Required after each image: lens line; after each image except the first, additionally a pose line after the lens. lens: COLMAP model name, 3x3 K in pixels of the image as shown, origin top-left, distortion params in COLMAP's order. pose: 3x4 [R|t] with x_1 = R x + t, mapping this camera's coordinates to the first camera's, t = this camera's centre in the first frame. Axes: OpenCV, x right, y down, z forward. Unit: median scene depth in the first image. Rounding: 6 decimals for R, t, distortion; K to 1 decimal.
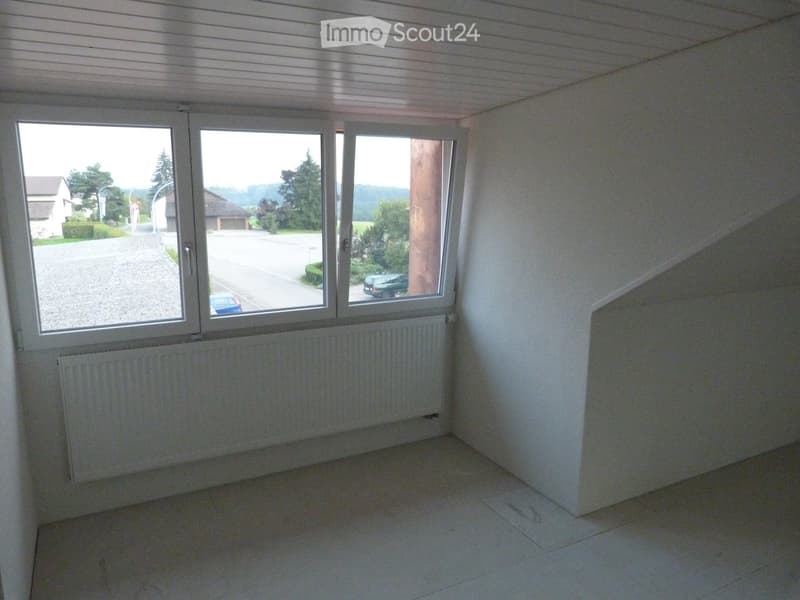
lens RADIAL K [[599.8, 0, 402.7], [0, 599.8, 303.5], [0, 0, 1]] dist [-0.040820, 0.020696]
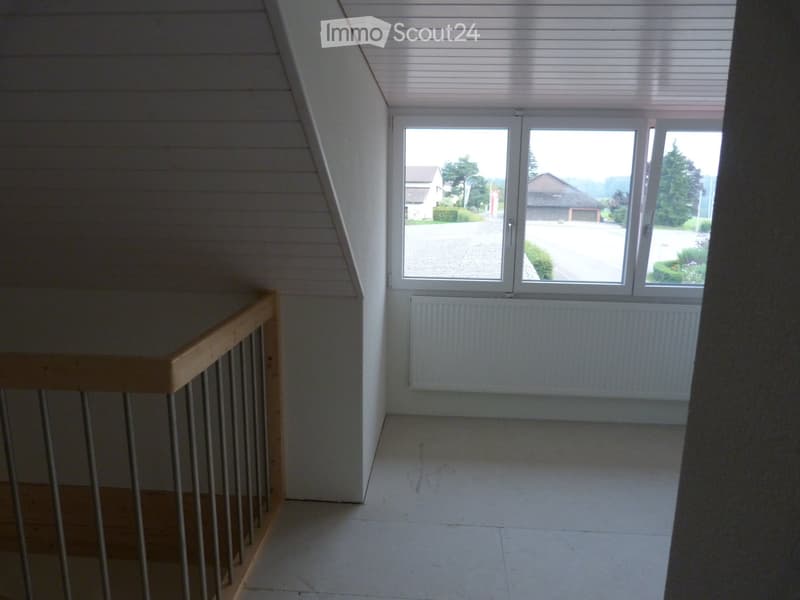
lens RADIAL K [[599.8, 0, 401.1], [0, 599.8, 302.3], [0, 0, 1]] dist [-0.040820, 0.020696]
pose [[0.840594, 0.119962, -0.528215, 0.007671], [-0.113482, 0.992529, 0.044817, 0.002364], [0.529645, 0.022270, 0.847927, -0.011187]]
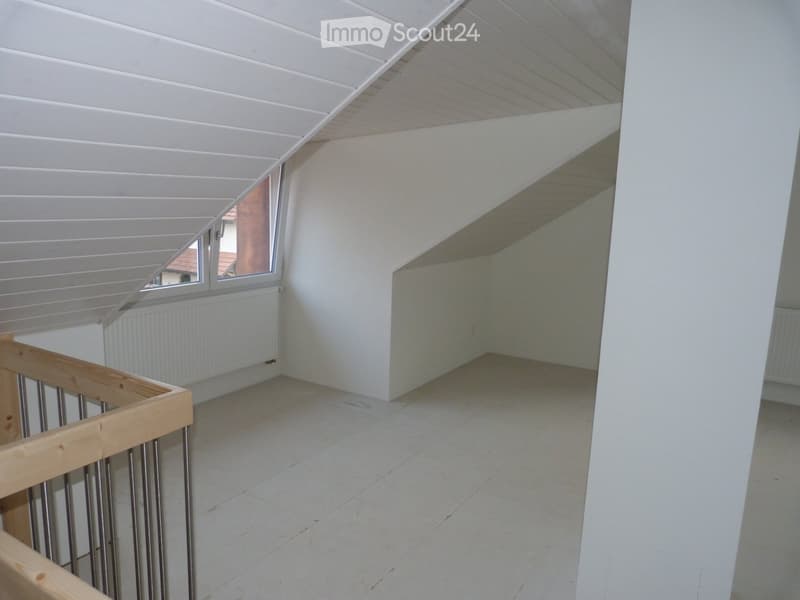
lens RADIAL K [[599.8, 0, 400.0], [0, 599.8, 301.2], [0, 0, 1]] dist [-0.040820, 0.020696]
pose [[0.866269, -0.069700, 0.494692, -0.045223], [0.071499, 0.997323, 0.015314, 0.006460], [-0.494436, 0.022104, 0.868933, -0.041457]]
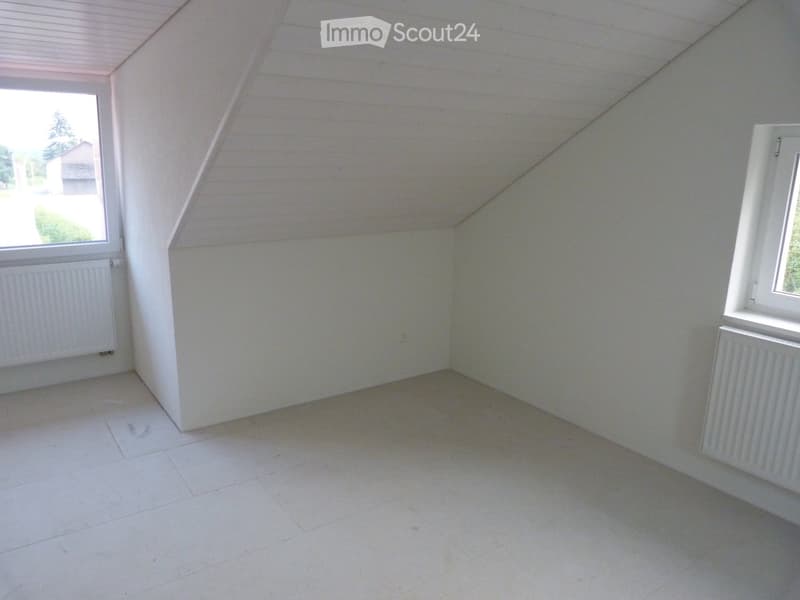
lens RADIAL K [[599.8, 0, 400.0], [0, 599.8, 298.1], [0, 0, 1]] dist [-0.040820, 0.020696]
pose [[0.992154, -0.011026, 0.124536, 0.055765], [0.005190, 0.998877, 0.047088, 0.004993], [-0.124915, -0.046072, 0.991097, -0.016637]]
